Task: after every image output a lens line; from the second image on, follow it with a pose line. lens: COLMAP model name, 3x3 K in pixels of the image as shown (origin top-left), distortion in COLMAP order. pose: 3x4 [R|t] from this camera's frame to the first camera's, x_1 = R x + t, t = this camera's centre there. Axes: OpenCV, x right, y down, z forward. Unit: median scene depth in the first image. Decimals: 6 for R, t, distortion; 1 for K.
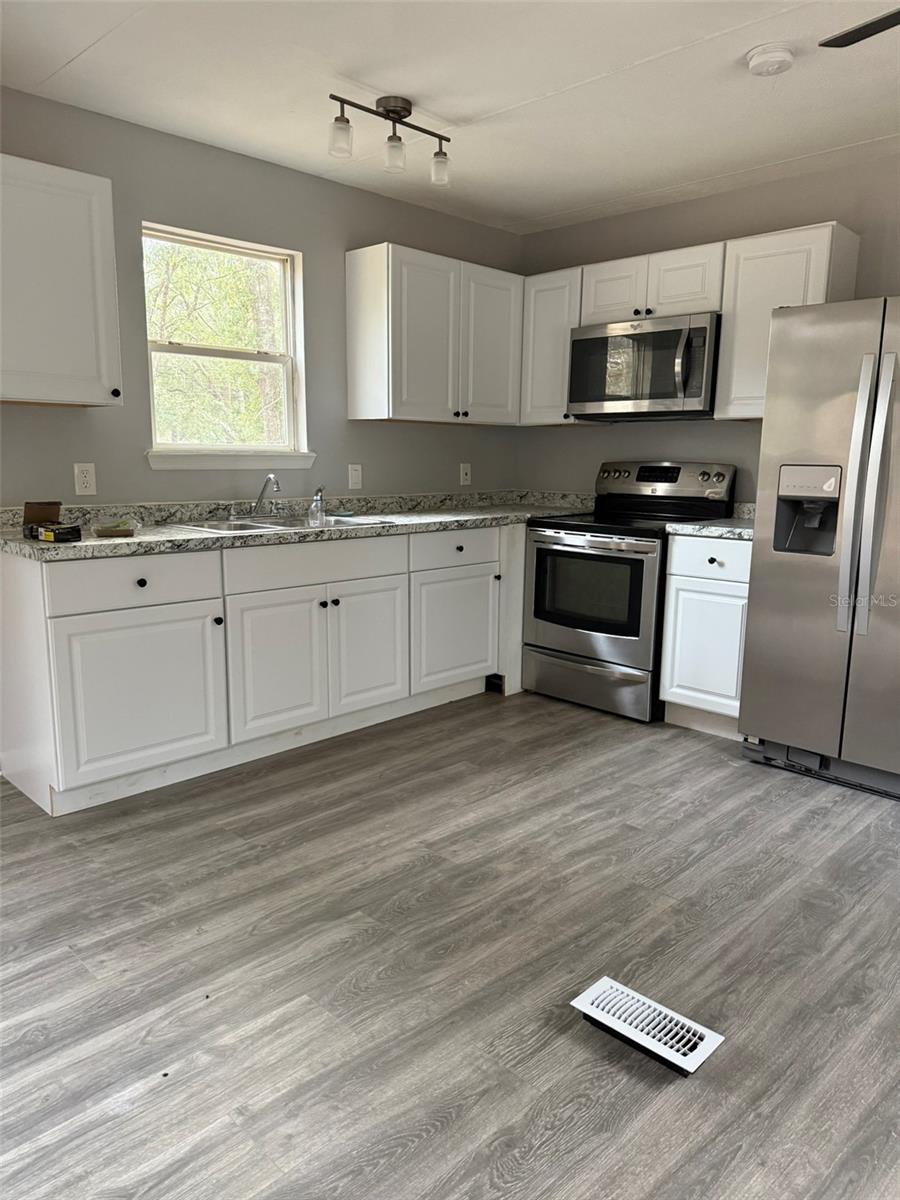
lens RADIAL K [[852.0, 0, 459.4], [0, 852.0, 596.3], [0, 0, 1]] dist [0.096095, -0.029241]
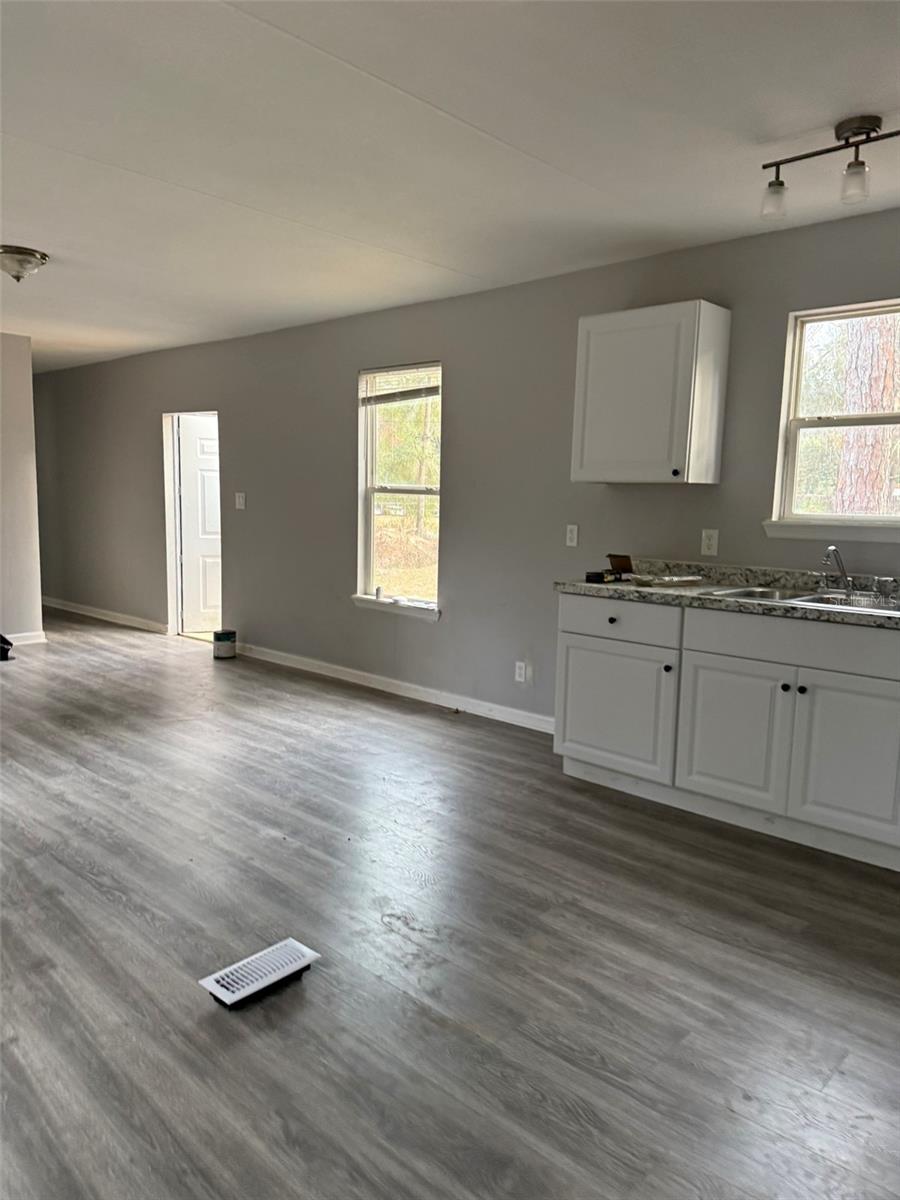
lens RADIAL K [[852.0, 0, 455.7], [0, 852.0, 596.9], [0, 0, 1]] dist [0.096095, -0.029241]
pose [[0.032912, 0.105504, -0.993874, 0.830844], [-0.187980, 0.977319, 0.097521, -0.122409], [0.981621, 0.183619, 0.051998, 0.662325]]
